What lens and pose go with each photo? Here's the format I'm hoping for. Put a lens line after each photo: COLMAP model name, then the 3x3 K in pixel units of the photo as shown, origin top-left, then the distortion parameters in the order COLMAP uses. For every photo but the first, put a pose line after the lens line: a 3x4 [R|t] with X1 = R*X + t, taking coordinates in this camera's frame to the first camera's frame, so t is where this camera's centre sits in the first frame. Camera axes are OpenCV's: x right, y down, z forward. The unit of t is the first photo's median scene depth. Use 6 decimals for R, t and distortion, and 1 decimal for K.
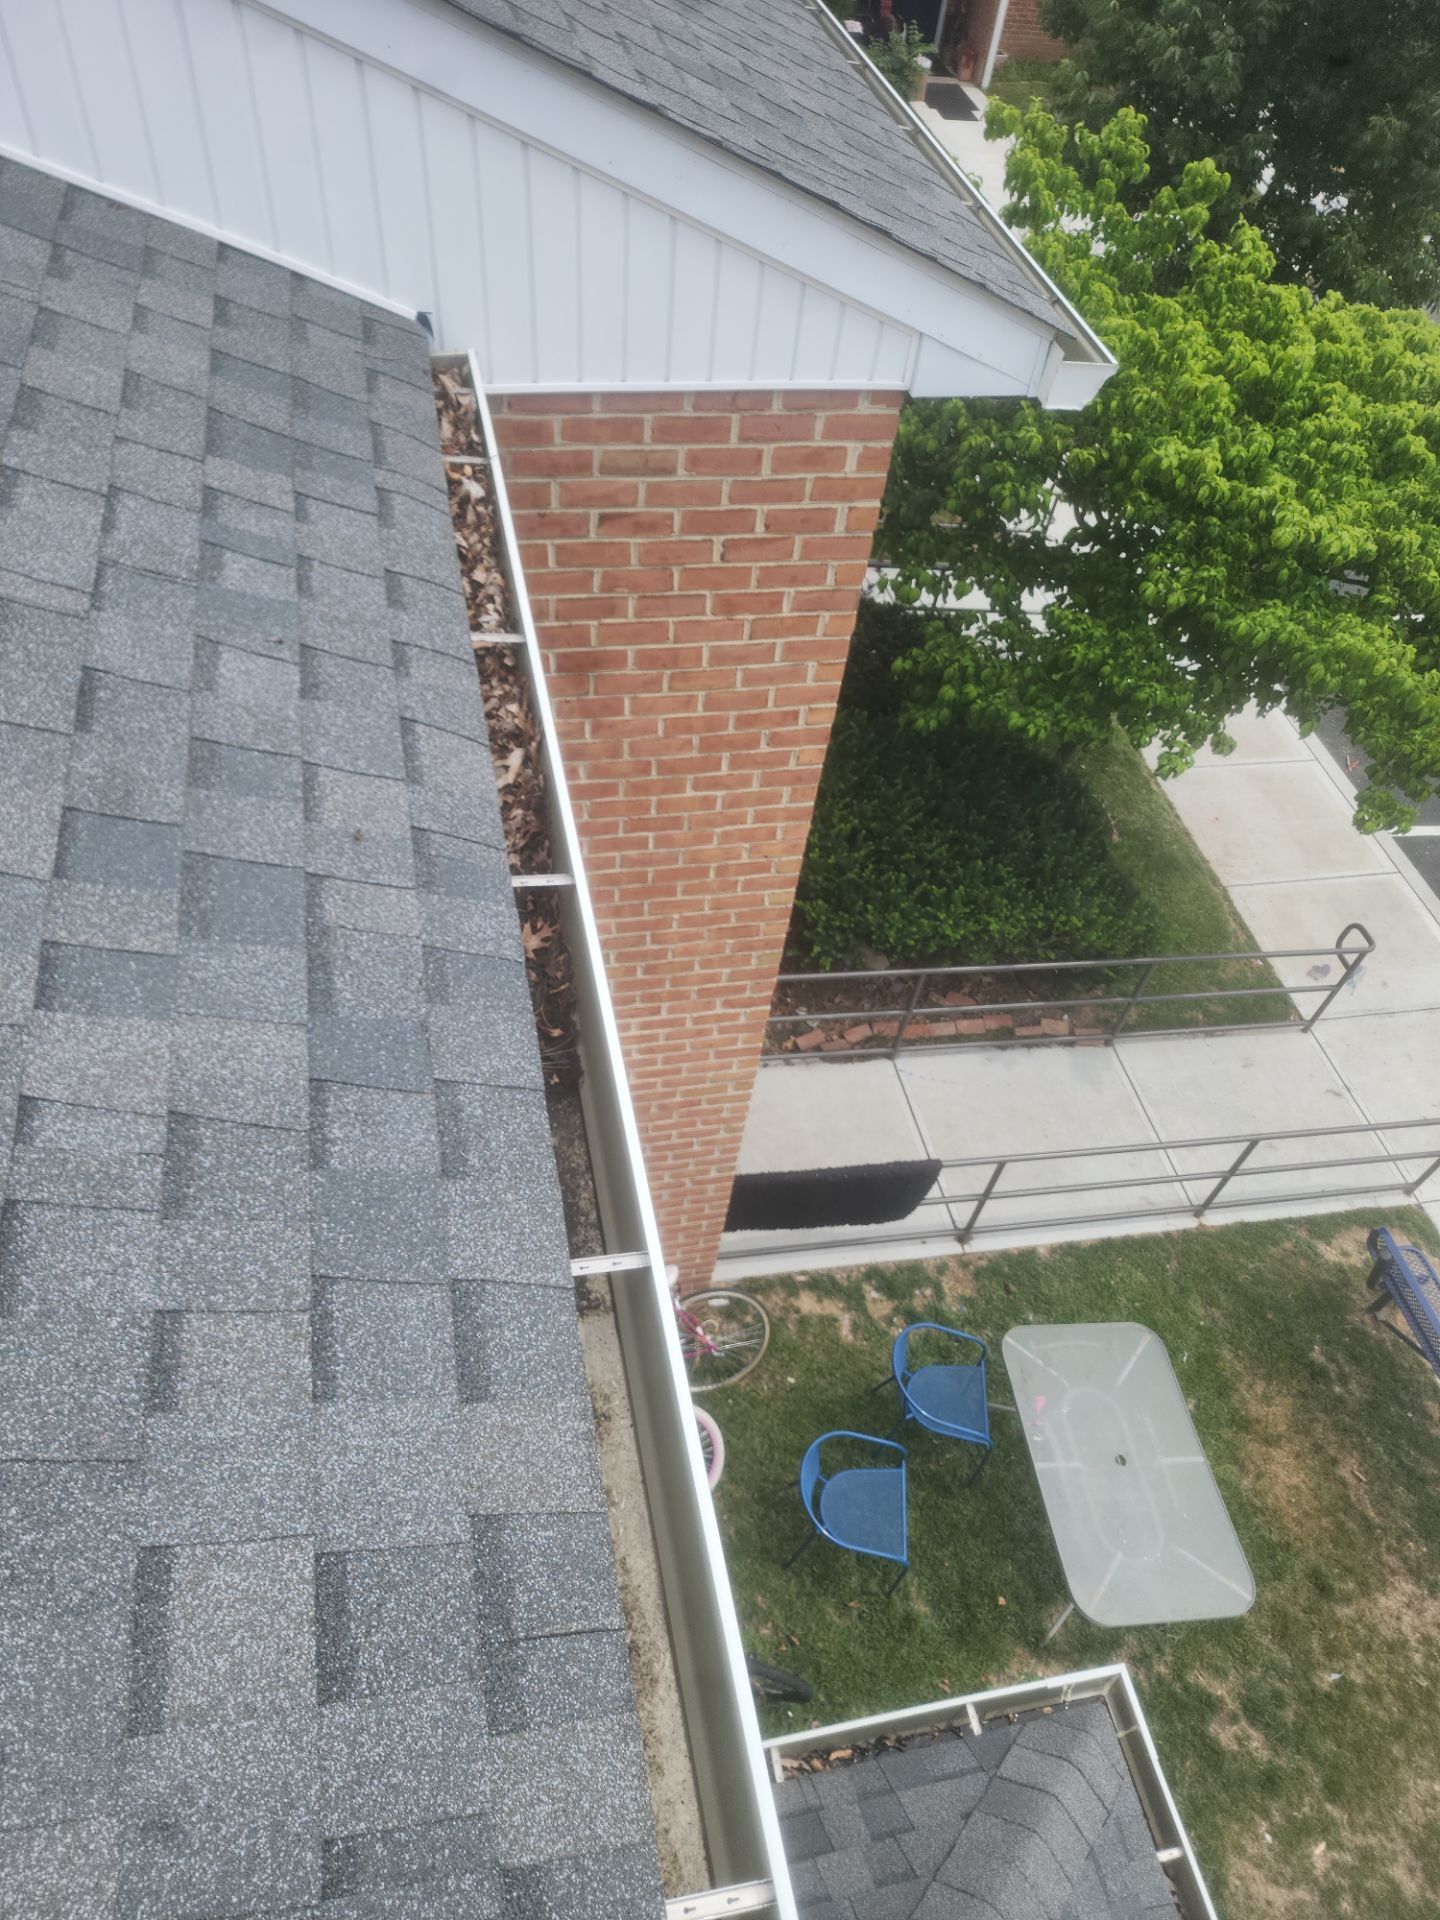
lens RADIAL K [[1157.5, 0, 698.1], [0, 1157.5, 993.7], [0, 0, 1]] dist [0.050293, -0.032551]
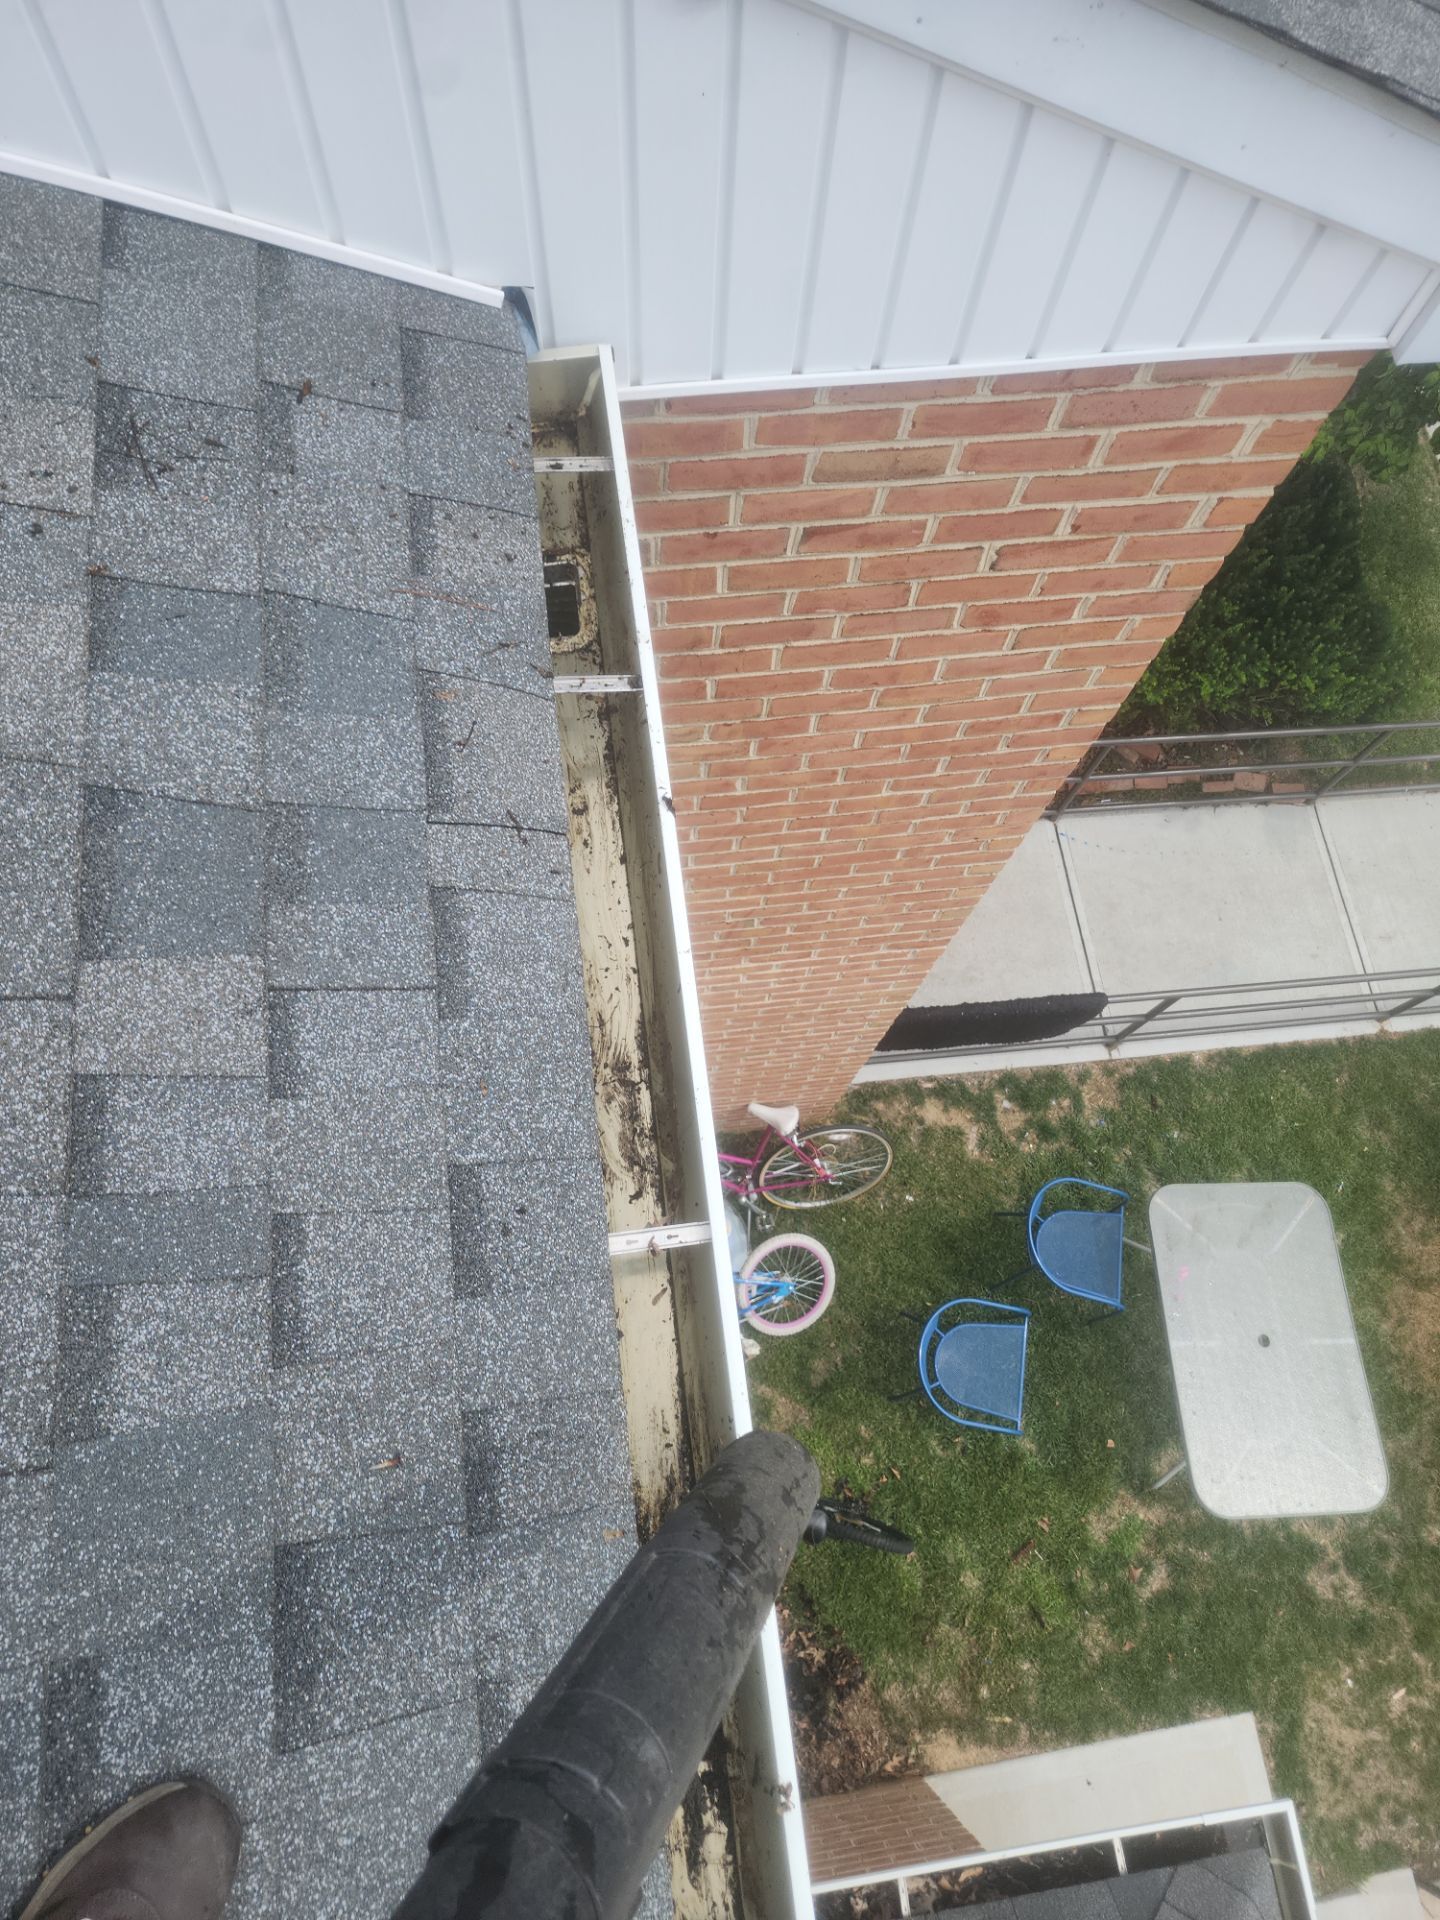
lens RADIAL K [[1203.3, 0, 731.1], [0, 1203.3, 959.7], [0, 0, 1]] dist [0.064704, -0.047624]
pose [[0.996970, 0.062033, -0.046934, -0.034748], [-0.044535, 0.949877, 0.309436, -0.171682], [0.063776, -0.306408, 0.949761, 0.146161]]
